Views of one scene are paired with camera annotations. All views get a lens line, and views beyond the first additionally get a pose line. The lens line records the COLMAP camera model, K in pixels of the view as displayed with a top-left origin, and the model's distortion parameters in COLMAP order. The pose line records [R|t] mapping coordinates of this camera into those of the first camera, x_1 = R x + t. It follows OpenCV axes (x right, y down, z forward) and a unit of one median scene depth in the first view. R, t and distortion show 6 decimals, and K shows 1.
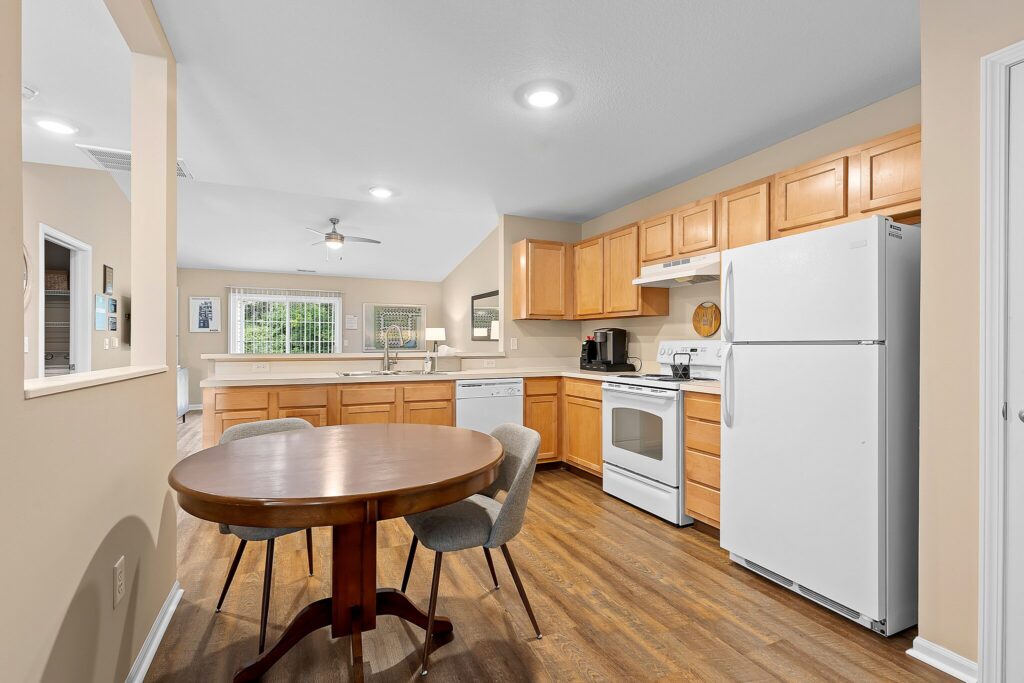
lens RADIAL K [[463.1, 0, 489.7], [0, 463.1, 341.1], [0, 0, 1]] dist [0.007545, -0.001747]
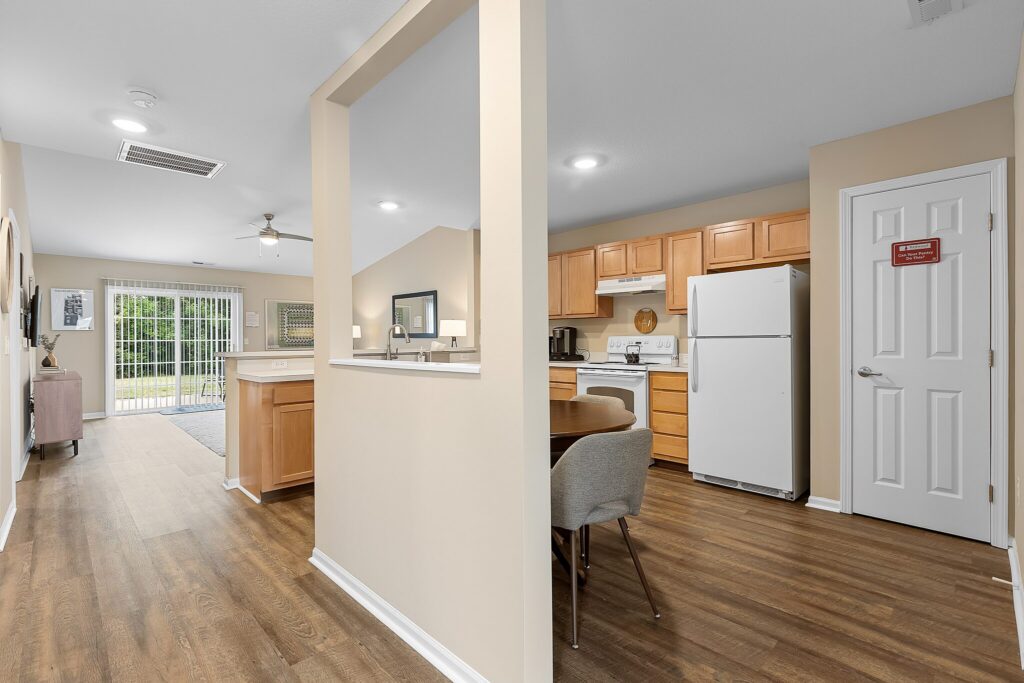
lens RADIAL K [[467.5, 0, 487.5], [0, 467.5, 338.1], [0, 0, 1]] dist [0.013692, -0.003034]
pose [[0.943126, -0.008485, 0.332327, -0.446449], [0.008193, 0.999964, 0.002280, -0.001921], [-0.332335, 0.000572, 0.943161, -0.164277]]
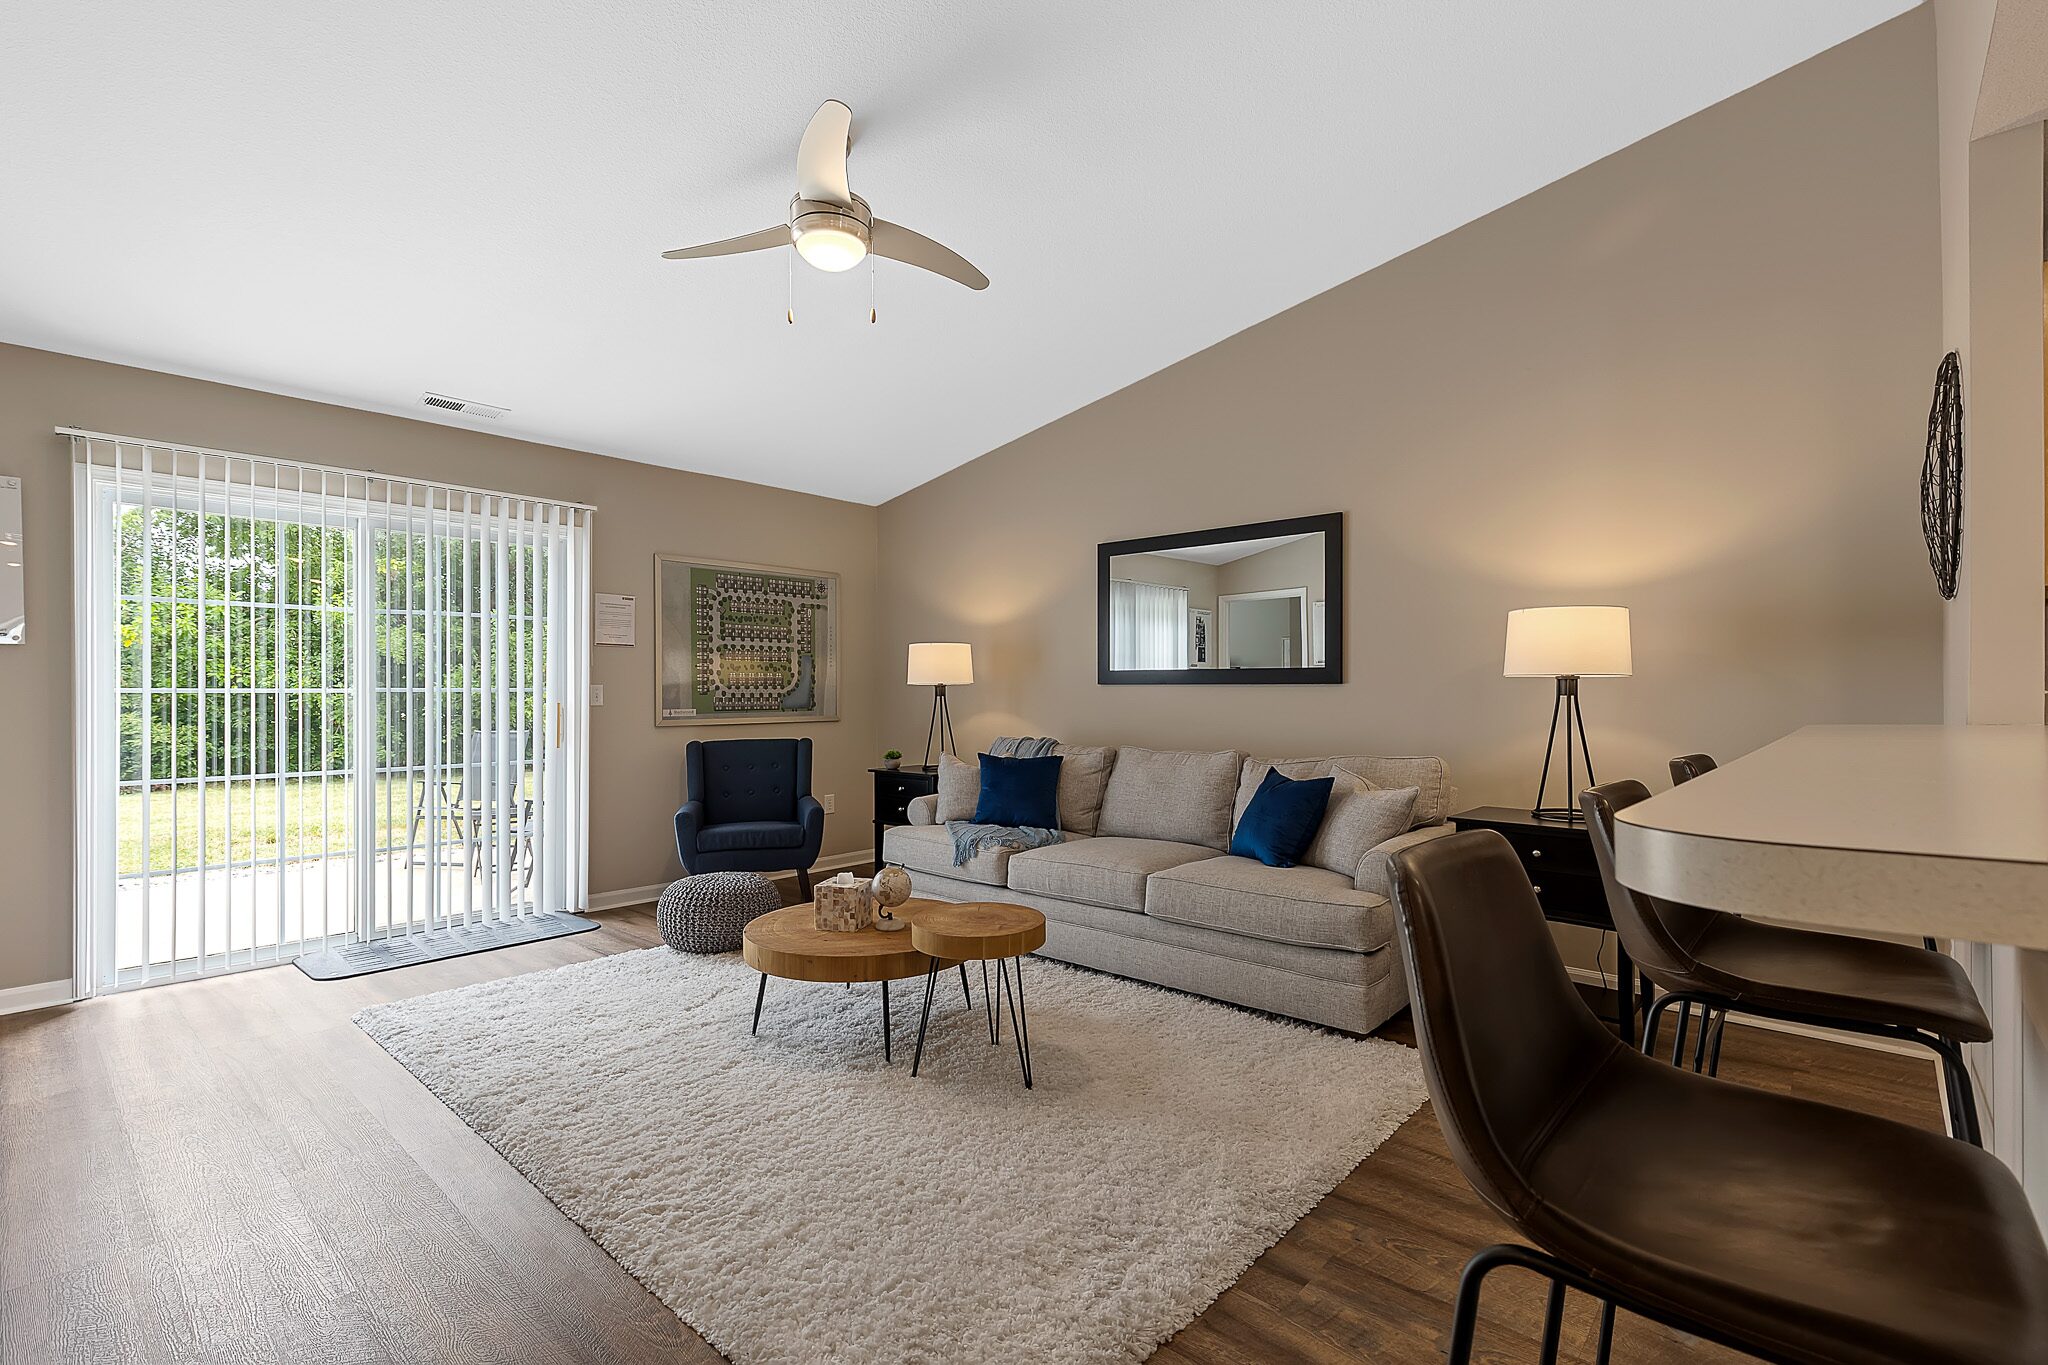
lens RADIAL K [[935.0, 0, 993.8], [0, 935.0, 692.9], [0, 0, 1]] dist [0.013692, -0.003034]
pose [[0.914947, -0.005261, 0.403541, -0.859300], [0.003813, 0.999983, 0.004392, 0.004590], [-0.403557, -0.002479, 0.914951, 1.053431]]
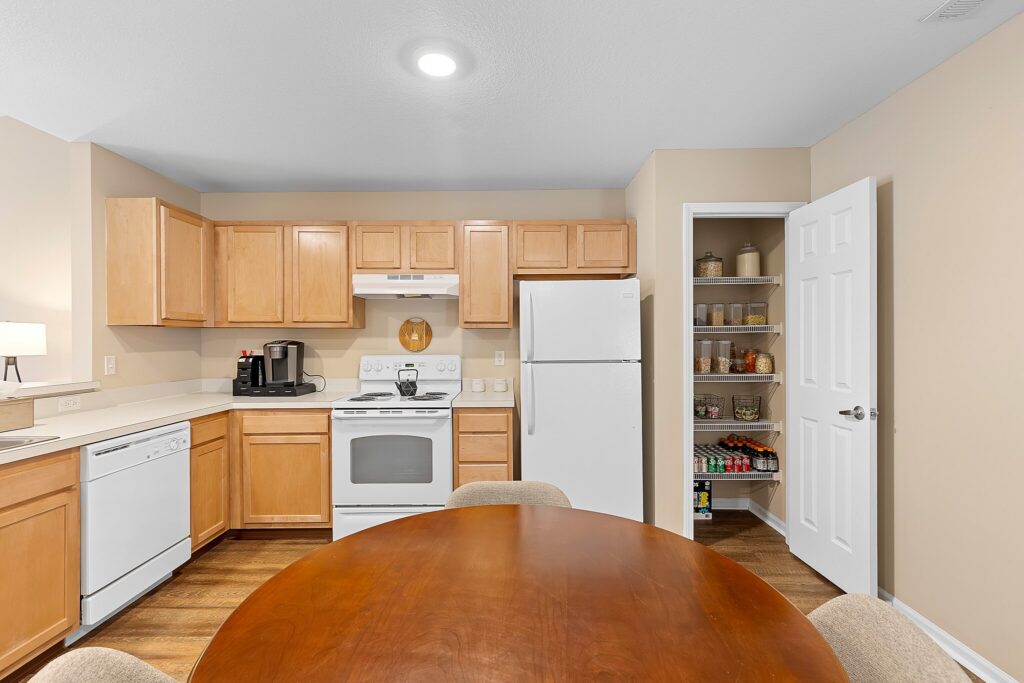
lens RADIAL K [[467.5, 0, 509.4], [0, 467.5, 339.3], [0, 0, 1]] dist [0.013692, -0.003034]
pose [[0.408915, -0.002838, 0.912568, -0.396663], [0.002128, 0.999995, 0.002157, -0.038350], [-0.912570, 0.001060, 0.408919, 0.388140]]
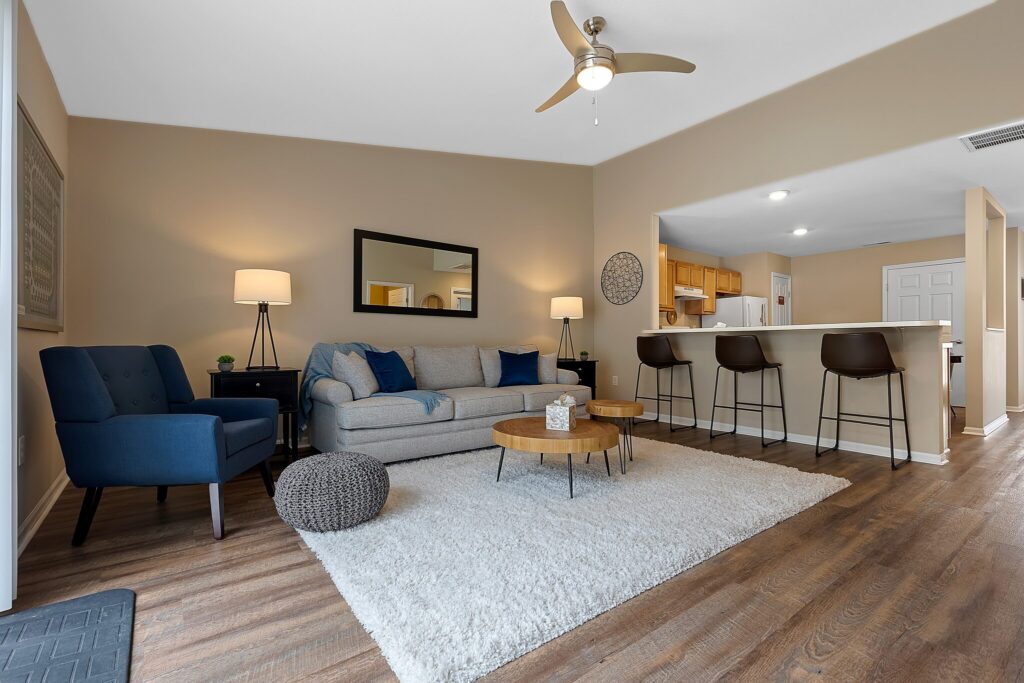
lens RADIAL K [[467.5, 0, 506.0], [0, 467.5, 341.3], [0, 0, 1]] dist [0.013692, -0.003034]
pose [[-0.244831, 0.002972, 0.969561, -1.438929], [-0.005160, 0.999977, -0.004368, 0.082255], [-0.969552, -0.006072, -0.244810, 2.282109]]
